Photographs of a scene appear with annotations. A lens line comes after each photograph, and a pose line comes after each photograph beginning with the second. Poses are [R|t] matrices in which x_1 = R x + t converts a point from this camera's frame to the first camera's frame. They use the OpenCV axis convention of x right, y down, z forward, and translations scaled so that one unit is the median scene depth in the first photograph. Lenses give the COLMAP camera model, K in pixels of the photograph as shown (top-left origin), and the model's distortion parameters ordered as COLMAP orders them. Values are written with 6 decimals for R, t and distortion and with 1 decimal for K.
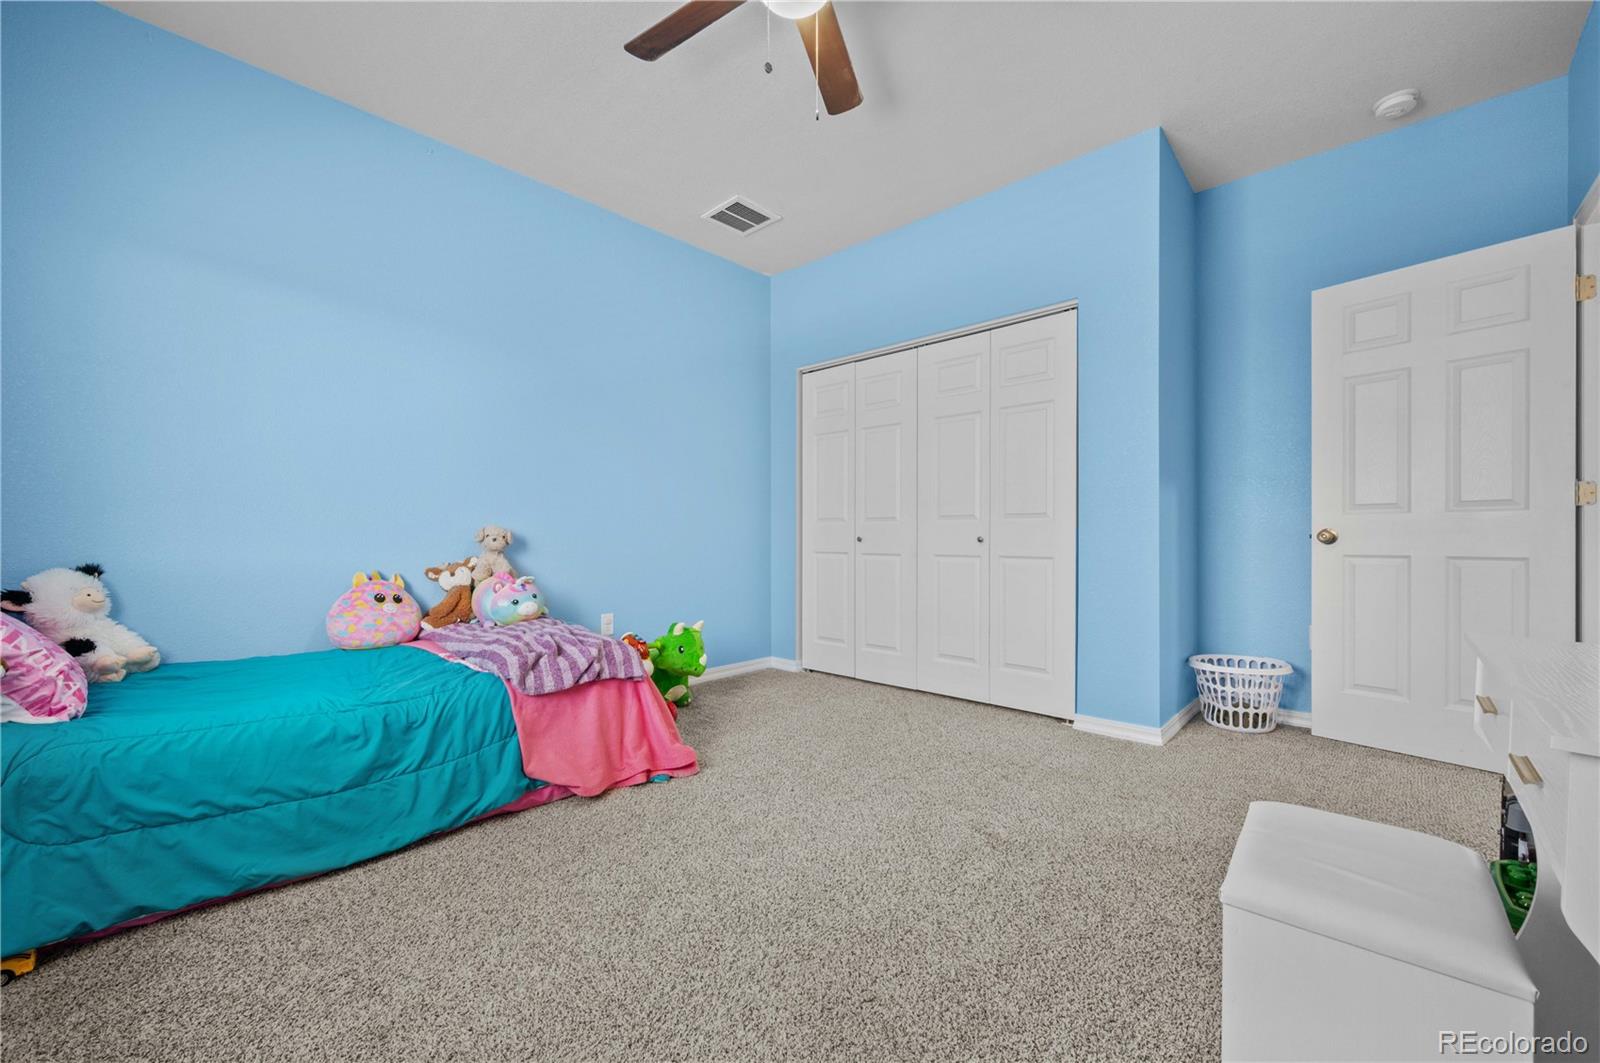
lens RADIAL K [[637.5, 0, 803.8], [0, 637.5, 538.9], [0, 0, 1]] dist [0.003487, -0.001452]
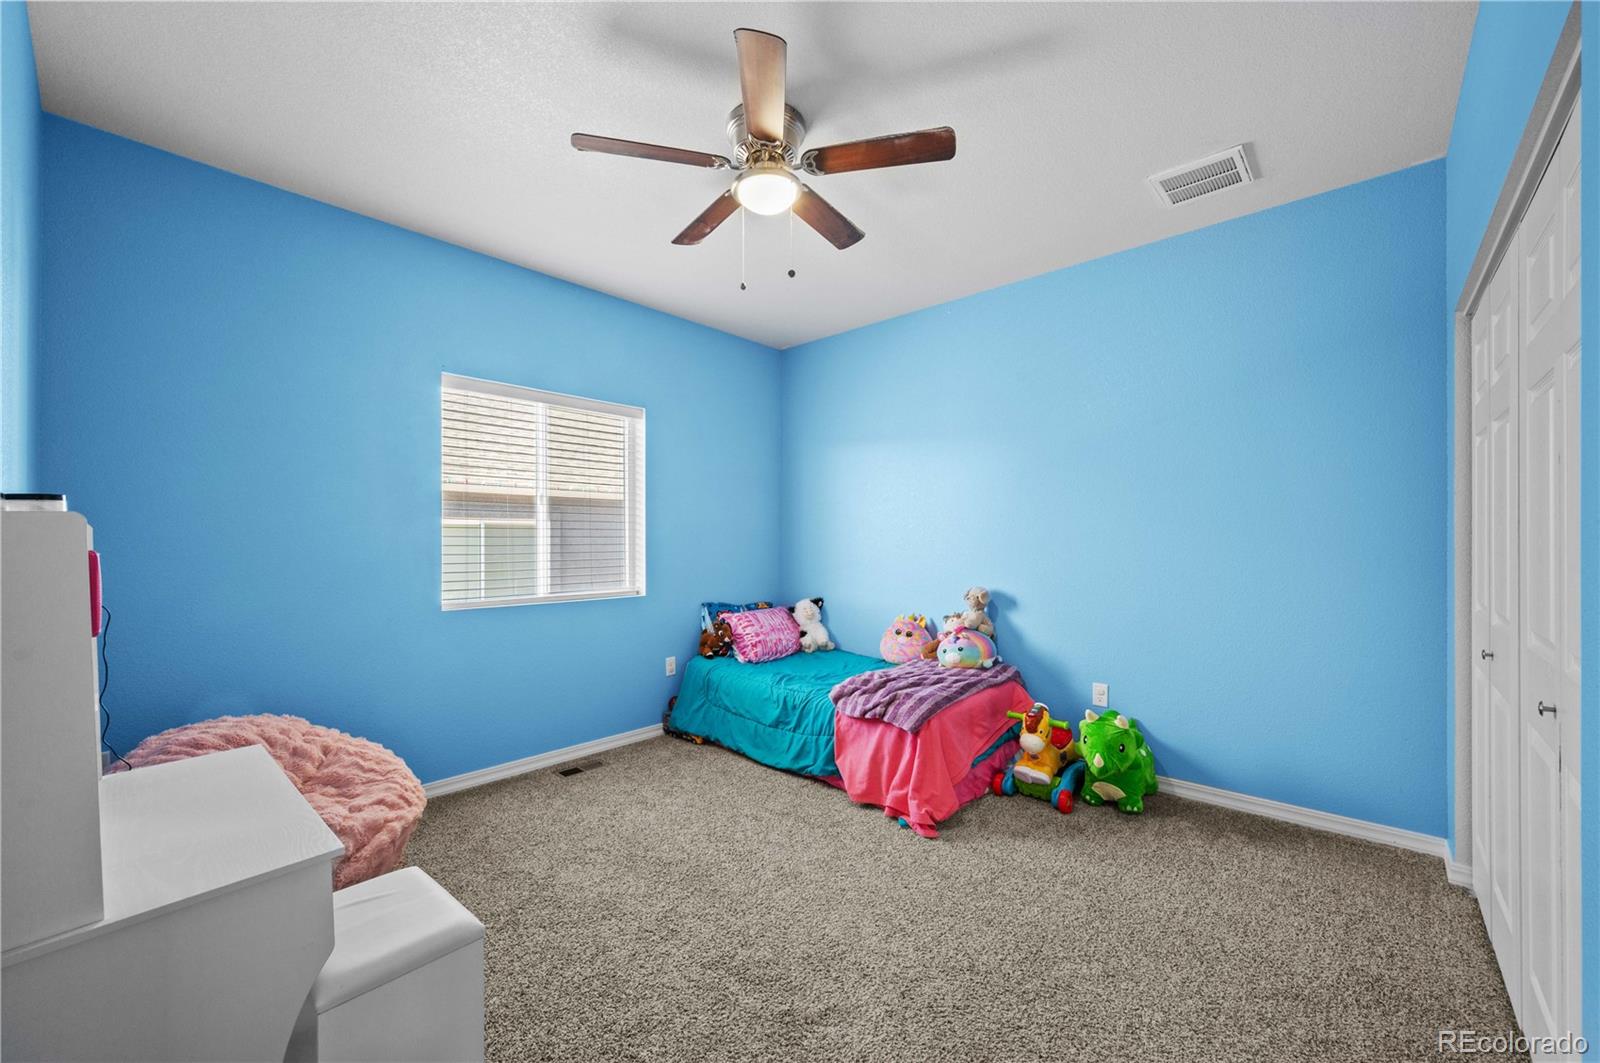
lens RADIAL K [[637.5, 0, 804.2], [0, 637.5, 534.6], [0, 0, 1]] dist [0.003487, -0.001452]
pose [[0.007039, -0.004361, -0.999966, 1.128247], [-0.001746, 0.999989, -0.004373, -0.174534], [0.999974, 0.001777, 0.007031, 0.968087]]
